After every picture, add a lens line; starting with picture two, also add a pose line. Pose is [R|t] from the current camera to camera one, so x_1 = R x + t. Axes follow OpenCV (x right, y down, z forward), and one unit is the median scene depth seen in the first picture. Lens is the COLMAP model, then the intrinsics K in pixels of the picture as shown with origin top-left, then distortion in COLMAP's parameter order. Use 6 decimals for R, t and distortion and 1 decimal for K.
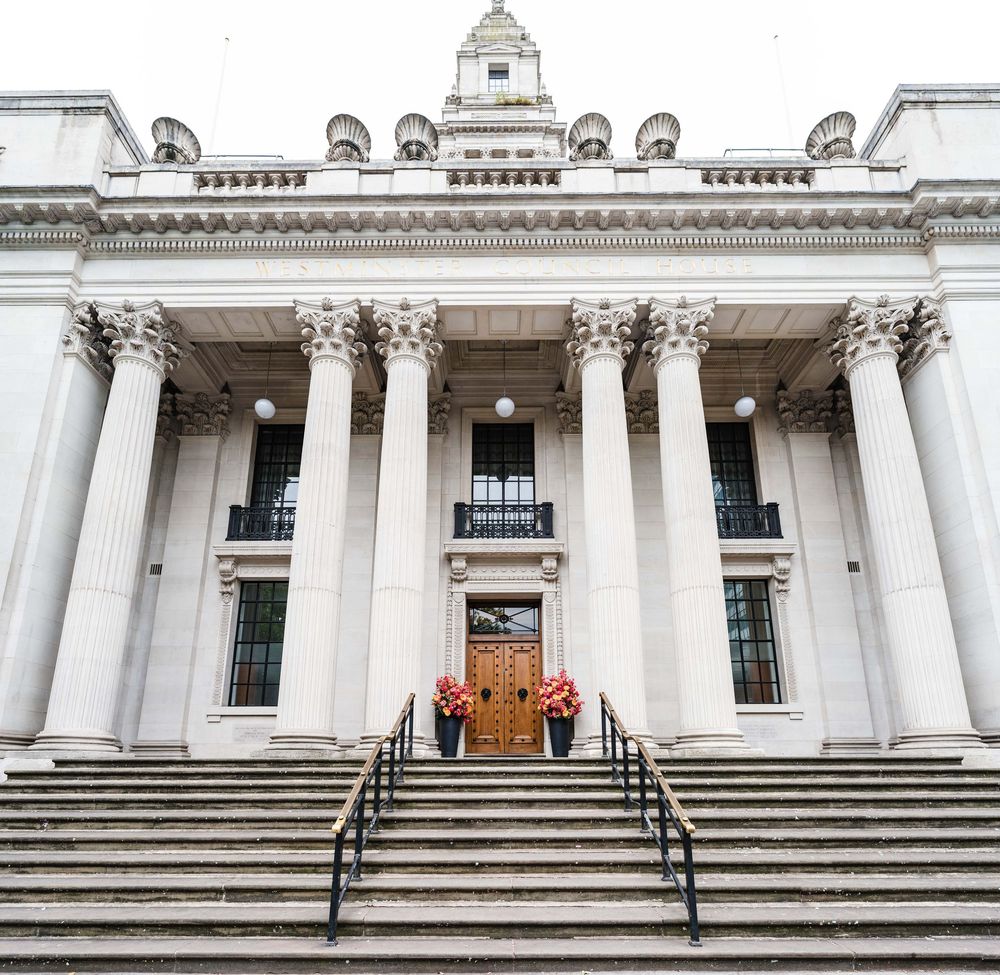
lens RADIAL K [[1350.8, 0, 500.0], [0, 1350.8, 487.5], [0, 0, 1]] dist [0.017410, -0.098745]
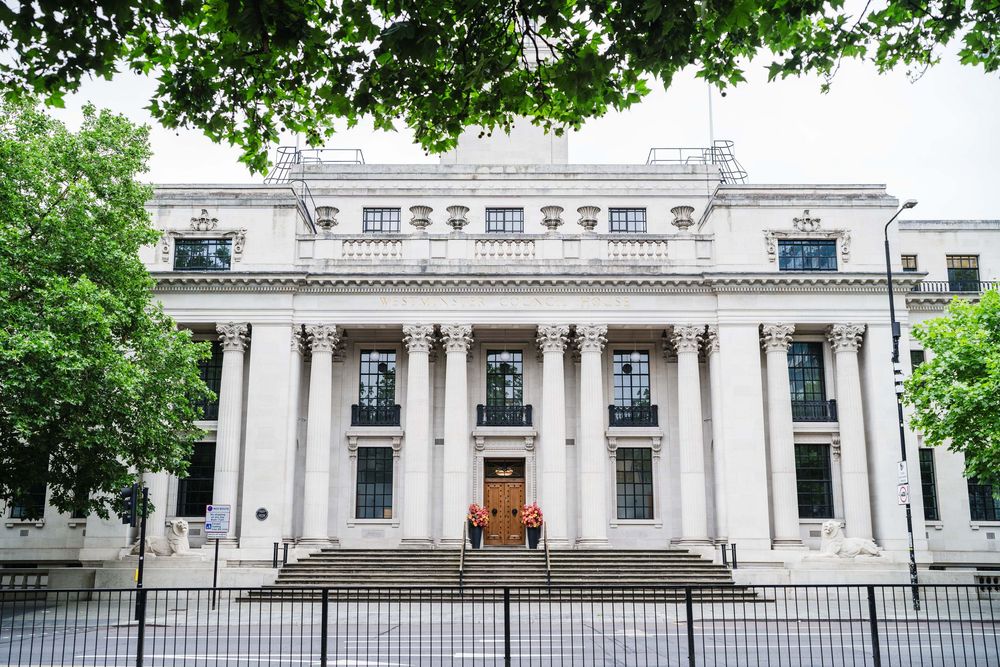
lens RADIAL K [[1005.9, 0, 500.0], [0, 1005.9, 333.5], [0, 0, 1]] dist [0.007476, 0.025419]
pose [[0.999988, 0.003678, -0.003266, 0.000735], [-0.003708, 0.999951, -0.009166, -0.089495], [0.003232, 0.009178, 0.999953, -0.425624]]
